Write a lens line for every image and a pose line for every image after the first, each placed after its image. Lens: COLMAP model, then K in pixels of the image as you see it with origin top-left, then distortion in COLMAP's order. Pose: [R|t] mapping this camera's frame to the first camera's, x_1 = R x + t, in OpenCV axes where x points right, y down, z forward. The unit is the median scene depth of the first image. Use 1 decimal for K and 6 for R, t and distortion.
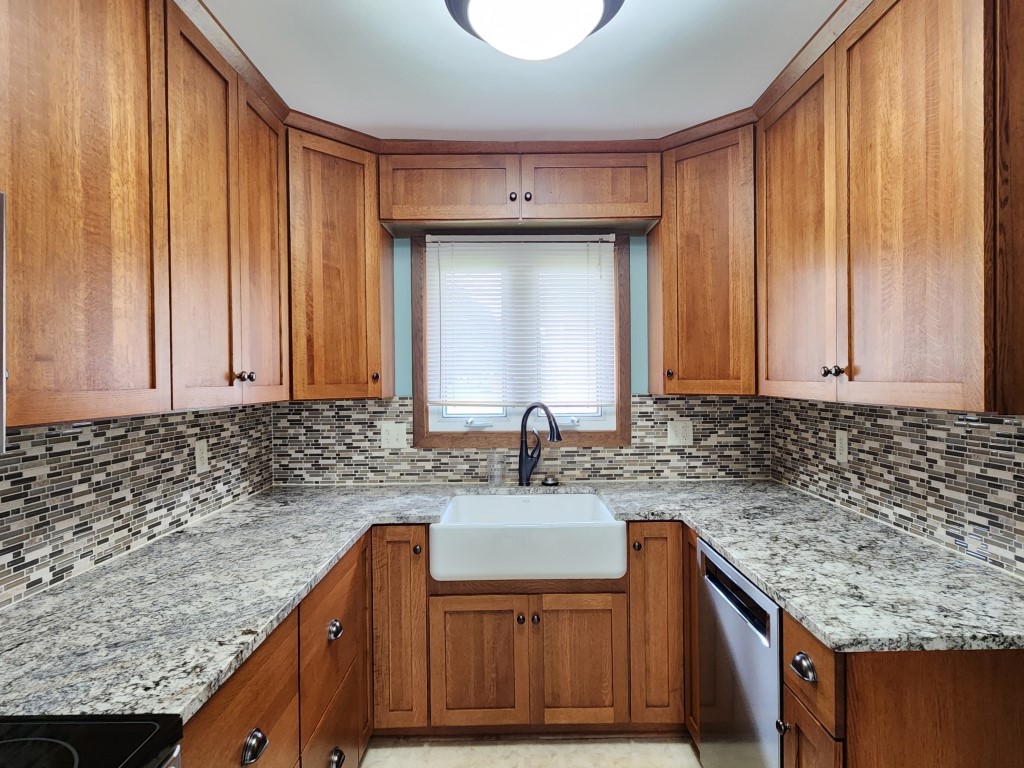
lens RADIAL K [[567.0, 0, 510.1], [0, 567.0, 381.9], [0, 0, 1]] dist [-0.000021, 0.000873]
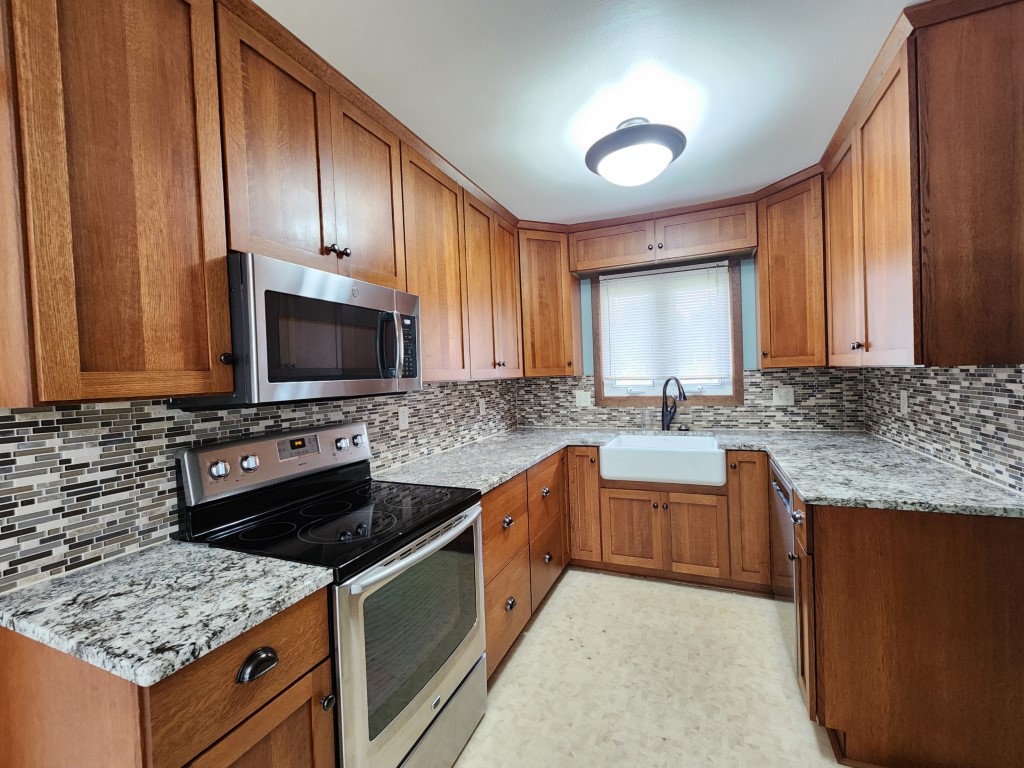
lens RADIAL K [[415.4, 0, 512.0], [0, 415.4, 384.0], [0, 0, 1]] dist [-0.001746, -0.000621]
pose [[0.914172, -0.014669, -0.405061, 0.129733], [0.025747, 0.999428, 0.021915, 0.024728], [0.404508, -0.030464, 0.914027, -0.263083]]
